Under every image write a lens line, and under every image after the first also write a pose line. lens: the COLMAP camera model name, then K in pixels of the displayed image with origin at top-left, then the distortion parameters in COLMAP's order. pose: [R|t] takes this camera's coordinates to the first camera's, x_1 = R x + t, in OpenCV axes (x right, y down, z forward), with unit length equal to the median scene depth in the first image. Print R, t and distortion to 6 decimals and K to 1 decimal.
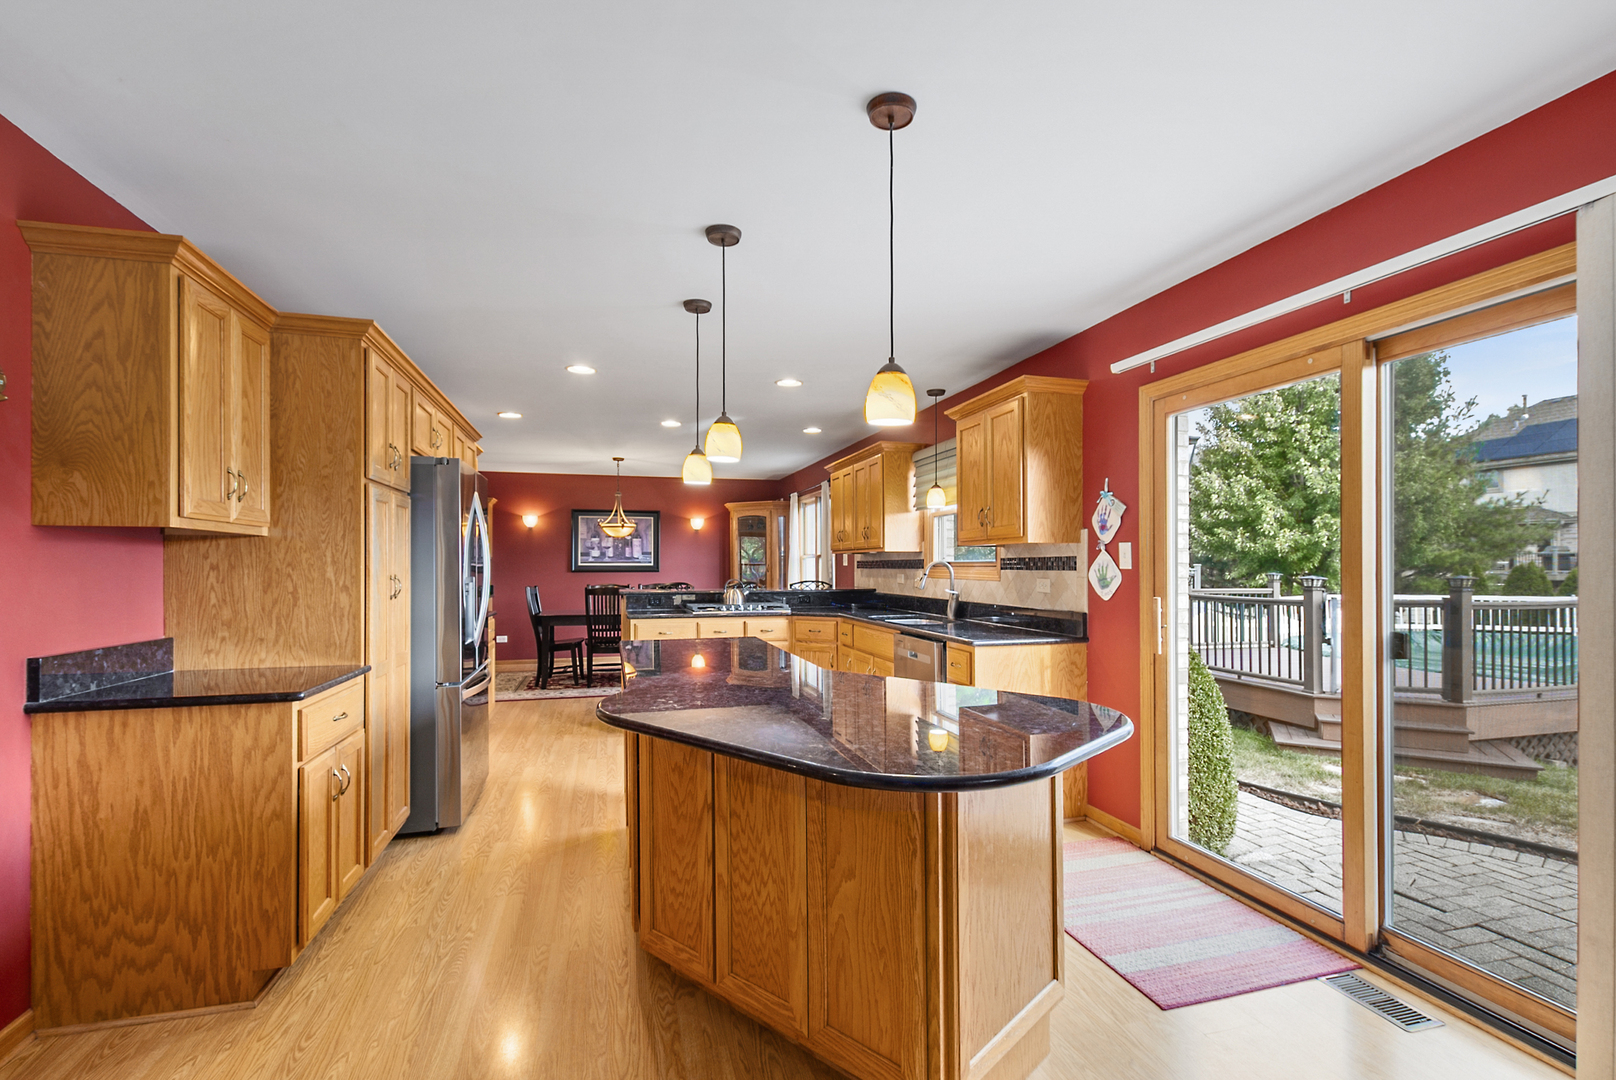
lens RADIAL K [[719.2, 0, 807.5], [0, 719.2, 555.1], [0, 0, 1]] dist [0.009865, -0.000955]
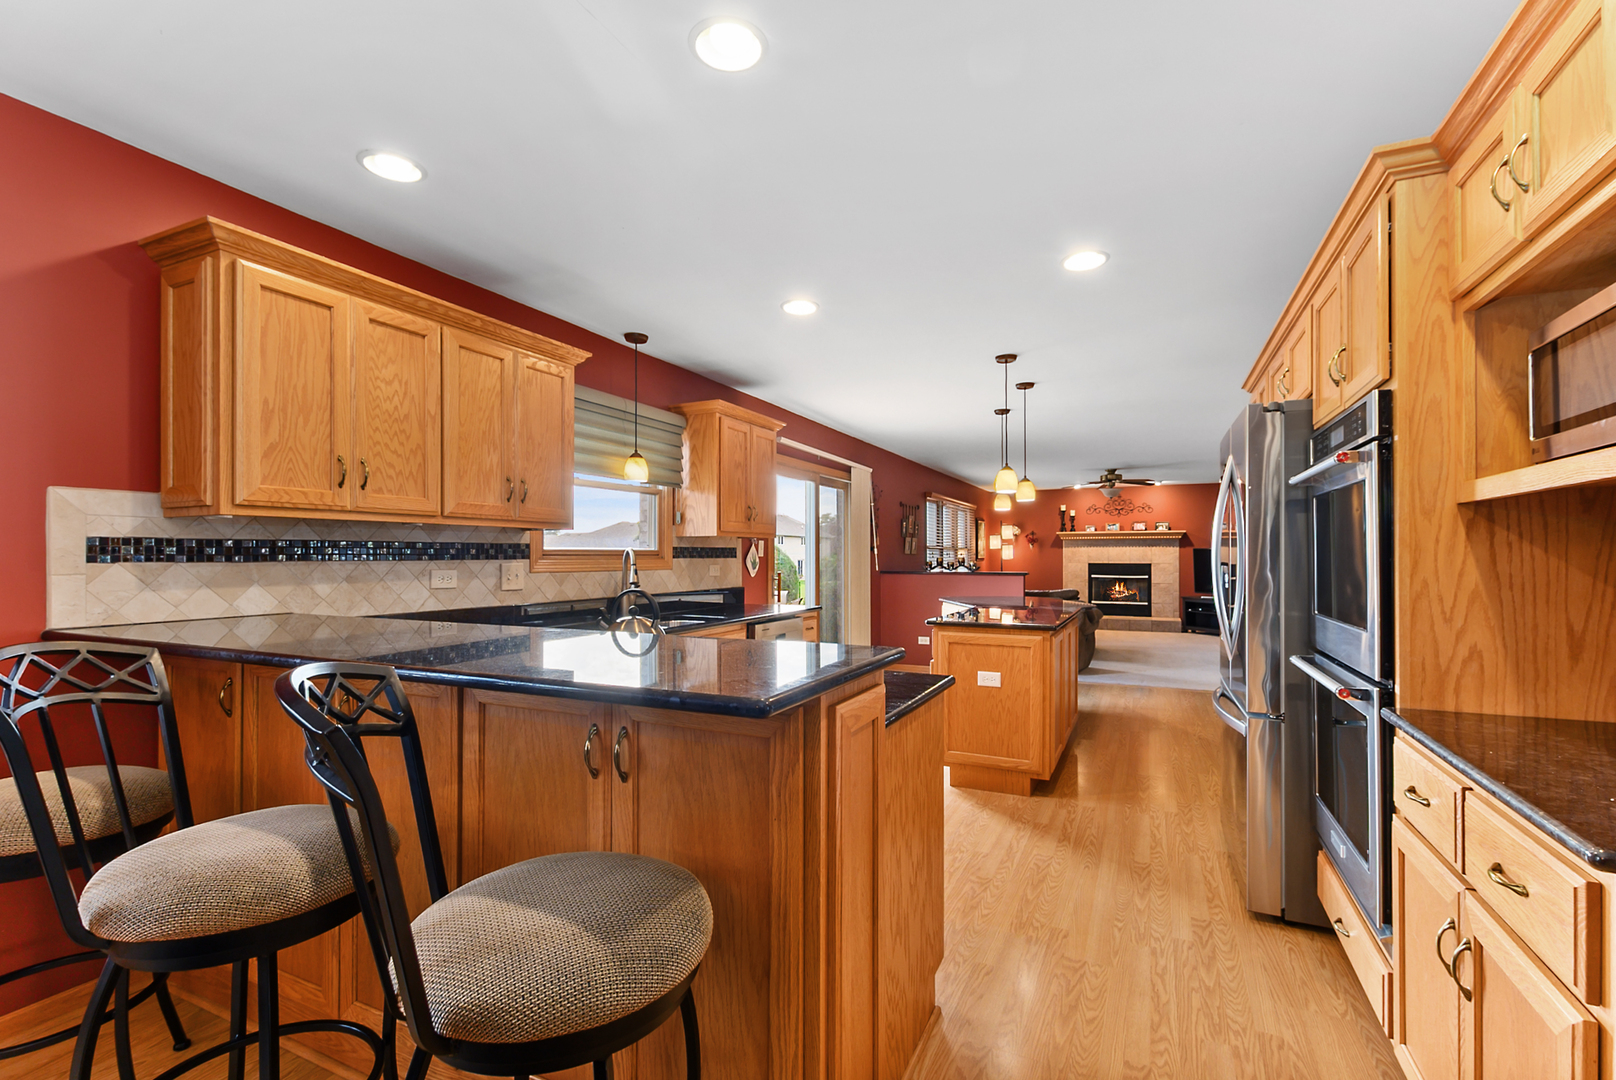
lens RADIAL K [[719.2, 0, 812.5], [0, 719.2, 547.0], [0, 0, 1]] dist [0.009865, -0.000955]
pose [[-0.766034, 0.010718, 0.642711, -0.409100], [-0.006149, 0.999693, -0.024000, 0.020730], [-0.642771, -0.022336, -0.765733, 1.244840]]
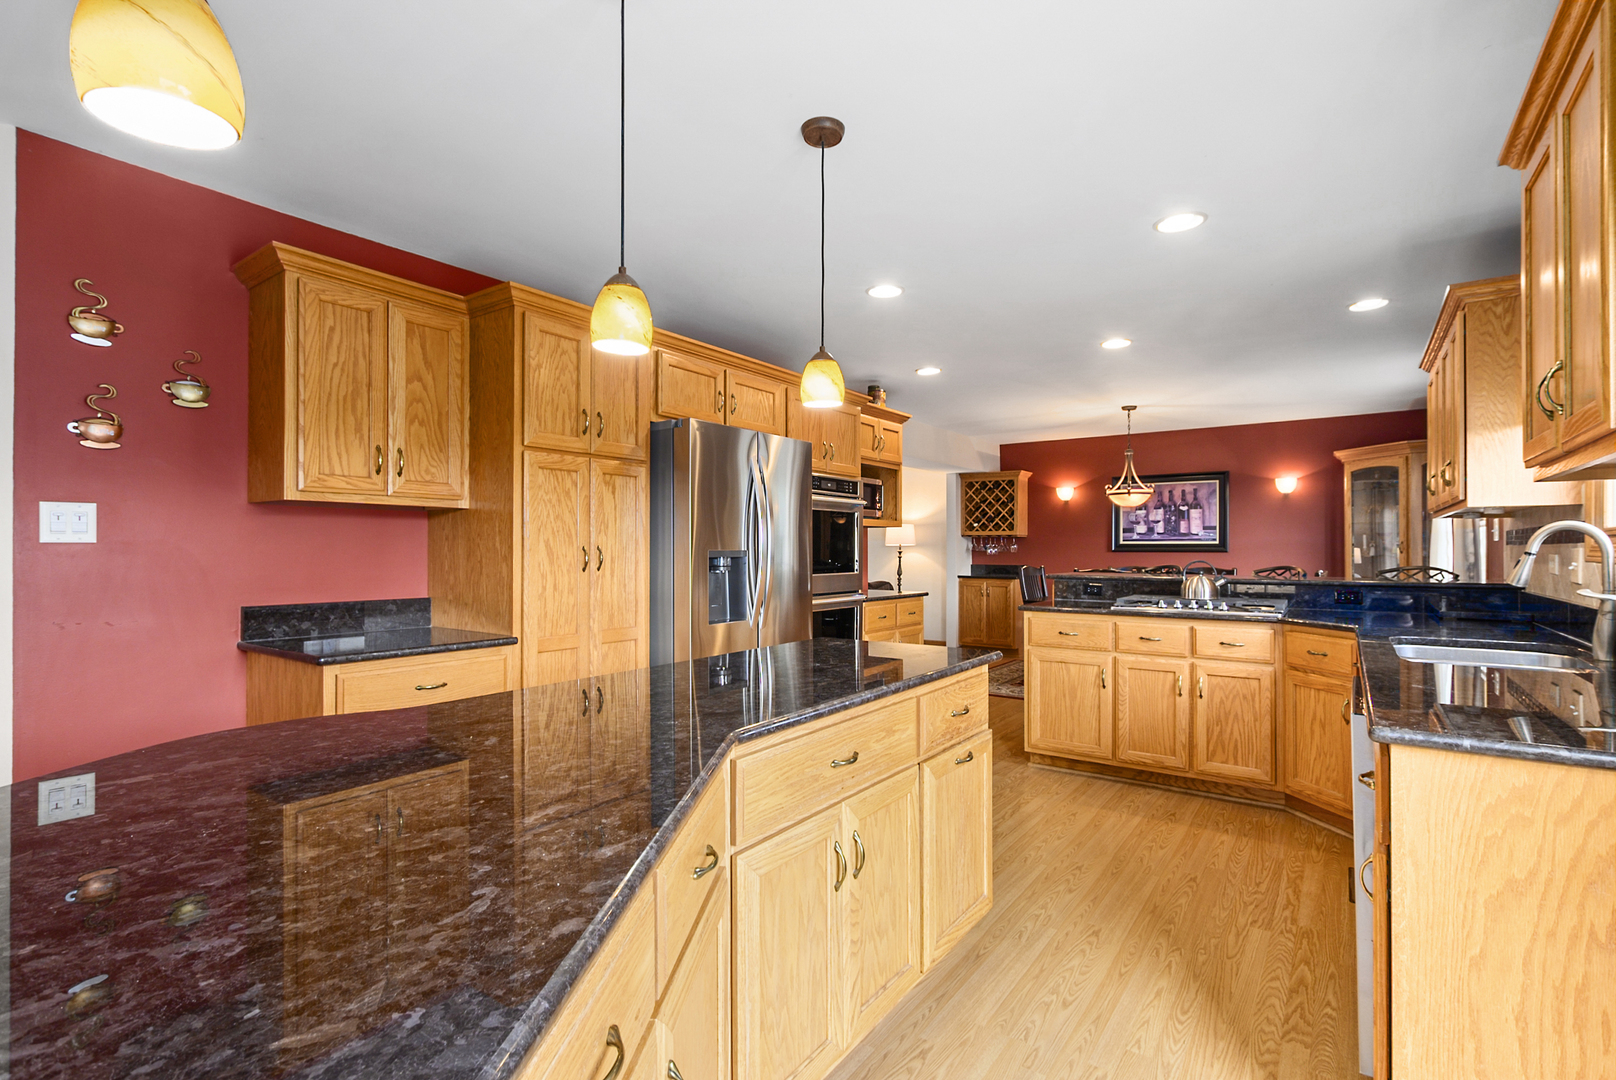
lens RADIAL K [[737.9, 0, 839.1], [0, 737.9, 549.0], [0, 0, 1]] dist [0.004108, 0.000524]
pose [[0.646424, 0.002740, -0.762973, 0.206652], [0.009346, 0.999890, 0.011509, 0.012530], [0.762921, -0.014571, 0.646327, 0.333270]]
